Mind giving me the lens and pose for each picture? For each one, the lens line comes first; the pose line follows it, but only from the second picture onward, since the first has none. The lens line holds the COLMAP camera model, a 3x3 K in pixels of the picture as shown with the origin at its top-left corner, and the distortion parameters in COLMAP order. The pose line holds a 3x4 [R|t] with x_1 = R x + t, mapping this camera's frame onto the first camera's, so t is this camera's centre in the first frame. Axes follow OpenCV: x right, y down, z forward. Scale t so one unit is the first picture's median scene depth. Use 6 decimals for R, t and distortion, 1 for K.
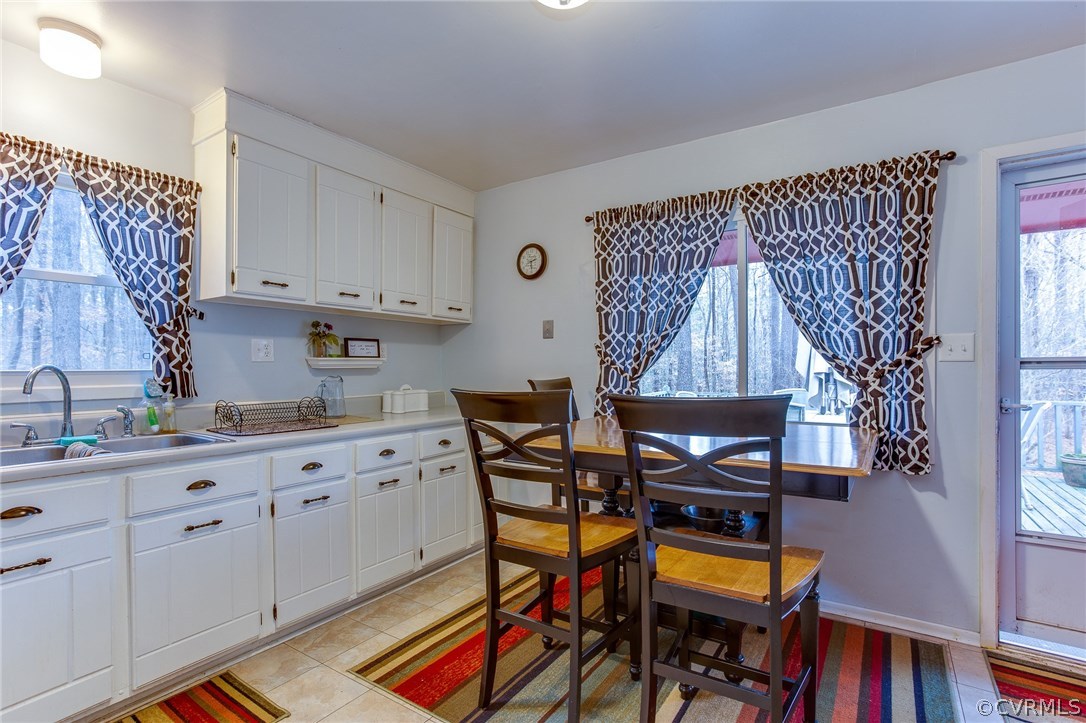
lens RADIAL K [[527.3, 0, 543.3], [0, 527.3, 364.2], [0, 0, 1]] dist [-0.040391, 0.018011]
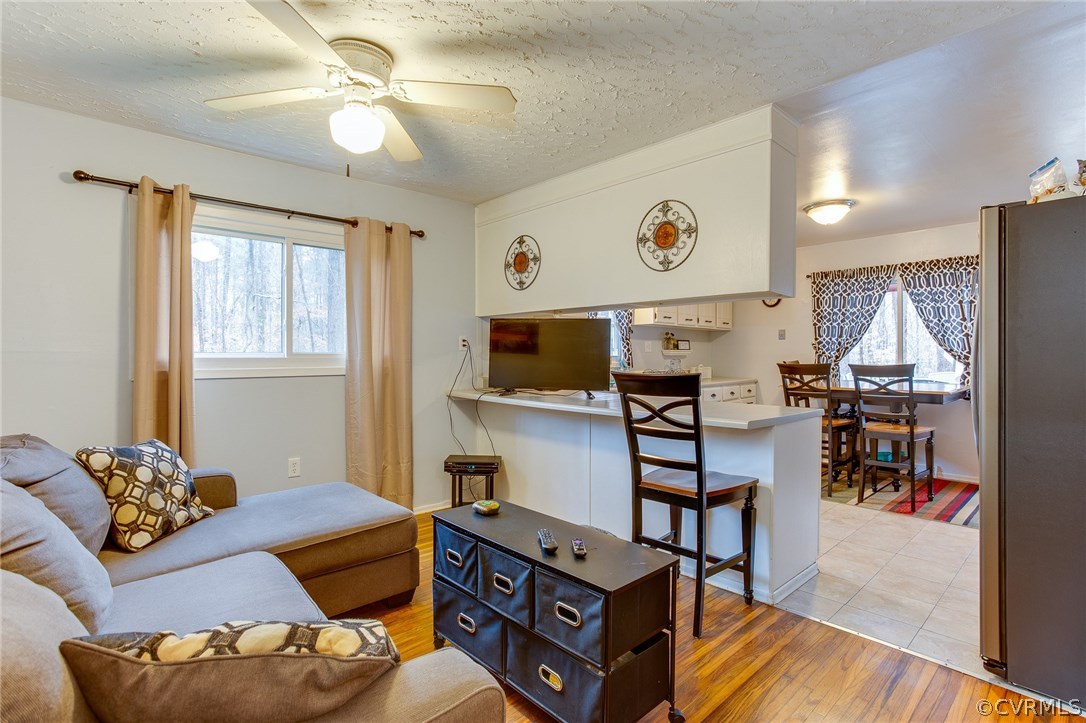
lens RADIAL K [[527.3, 0, 538.1], [0, 527.3, 350.7], [0, 0, 1]] dist [-0.040391, 0.018011]
pose [[0.971890, 0.001949, -0.235426, -0.484305], [-0.002920, 0.999989, -0.003776, -0.000375], [0.235416, 0.004357, 0.971885, -1.222681]]
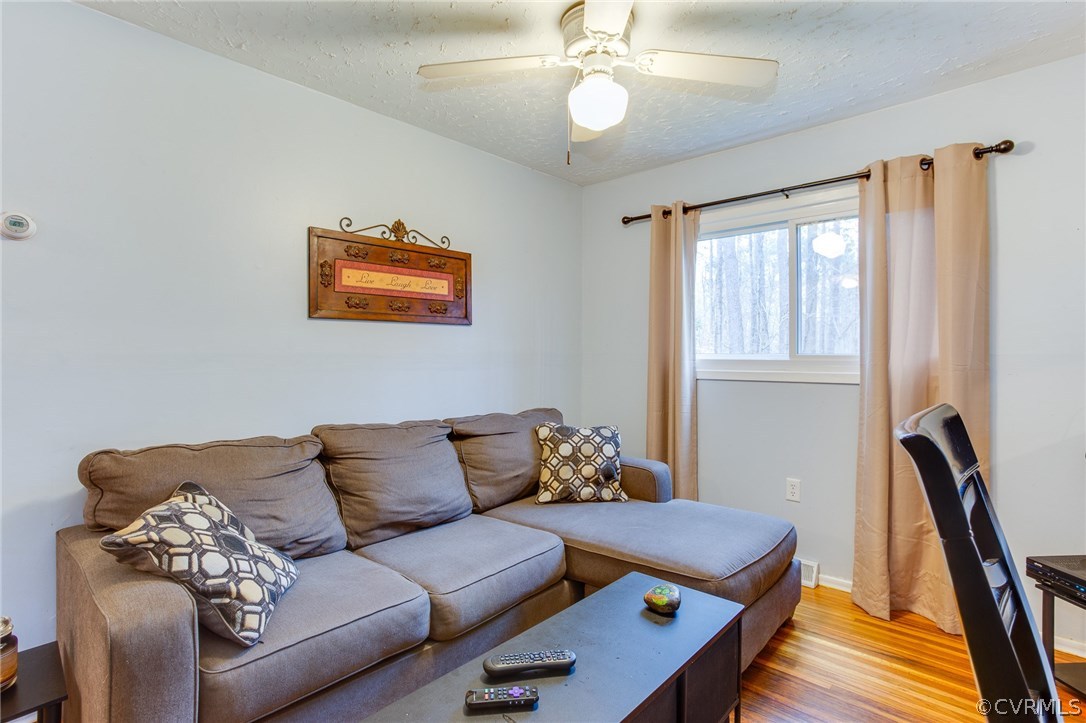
lens RADIAL K [[527.3, 0, 543.9], [0, 527.3, 352.8], [0, 0, 1]] dist [-0.040391, 0.018011]
pose [[-0.135859, -0.005932, -0.990710, -0.232170], [-0.002612, 0.999981, -0.005629, 0.005115], [0.990725, 0.001823, -0.135872, -0.492788]]
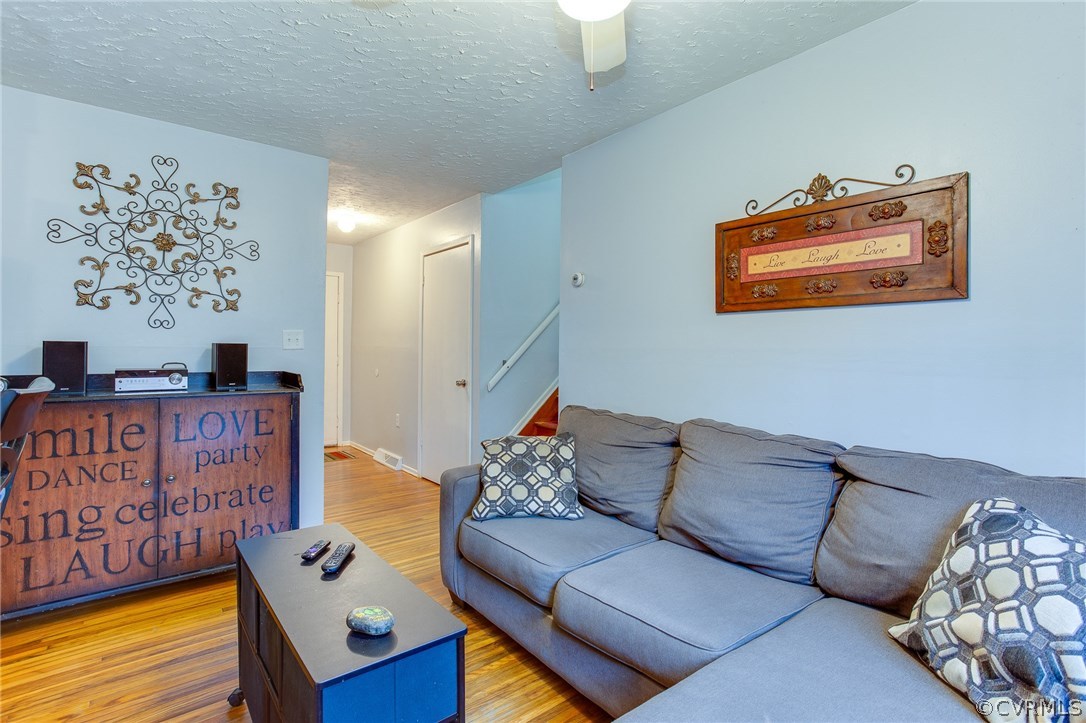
lens RADIAL K [[527.3, 0, 523.4], [0, 527.3, 341.9], [0, 0, 1]] dist [-0.040391, 0.018011]
pose [[-0.954273, -0.004739, 0.298898, -1.023046], [-0.007981, 0.999922, -0.009625, 0.002656], [-0.298829, -0.011571, -0.954237, -0.034767]]
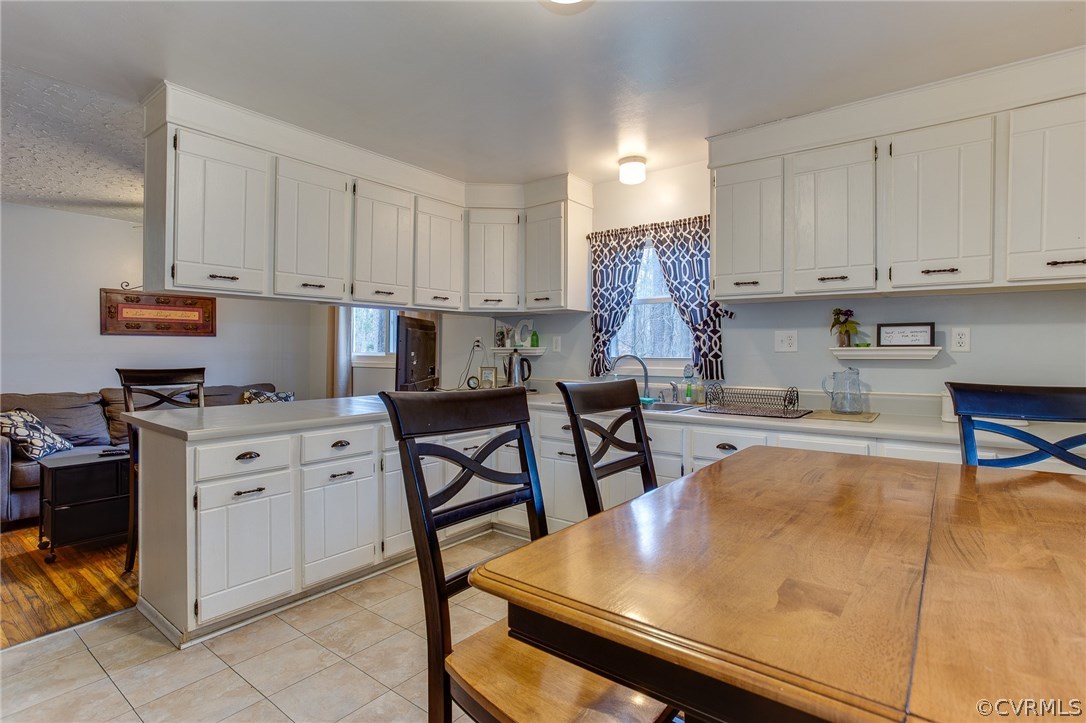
lens RADIAL K [[527.3, 0, 544.3], [0, 527.3, 356.4], [0, 0, 1]] dist [-0.040391, 0.018011]
pose [[-0.056208, 0.005274, -0.998405, 0.591102], [-0.003679, 0.999978, 0.005489, 0.000104], [0.998412, 0.003982, -0.056188, 0.578265]]
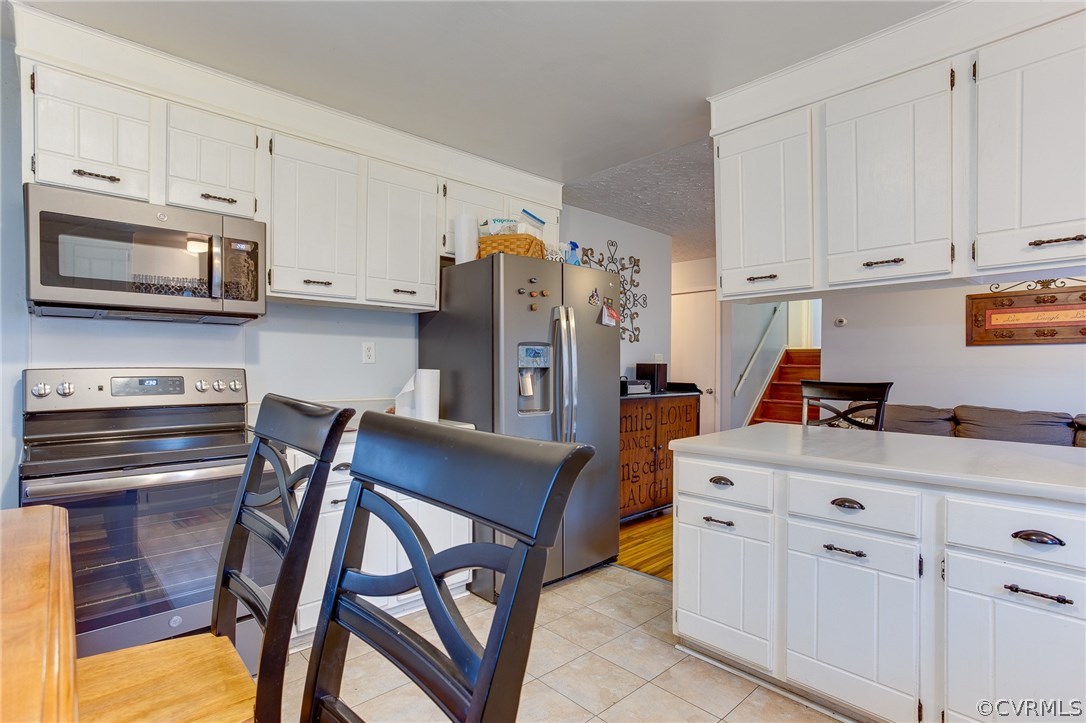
lens RADIAL K [[527.3, 0, 541.6], [0, 527.3, 369.7], [0, 0, 1]] dist [-0.040391, 0.018011]
pose [[-0.975742, -0.006999, 0.218813, -0.135736], [-0.004700, 0.999928, 0.011027, 0.003375], [-0.218874, 0.009731, -0.975705, 0.835588]]
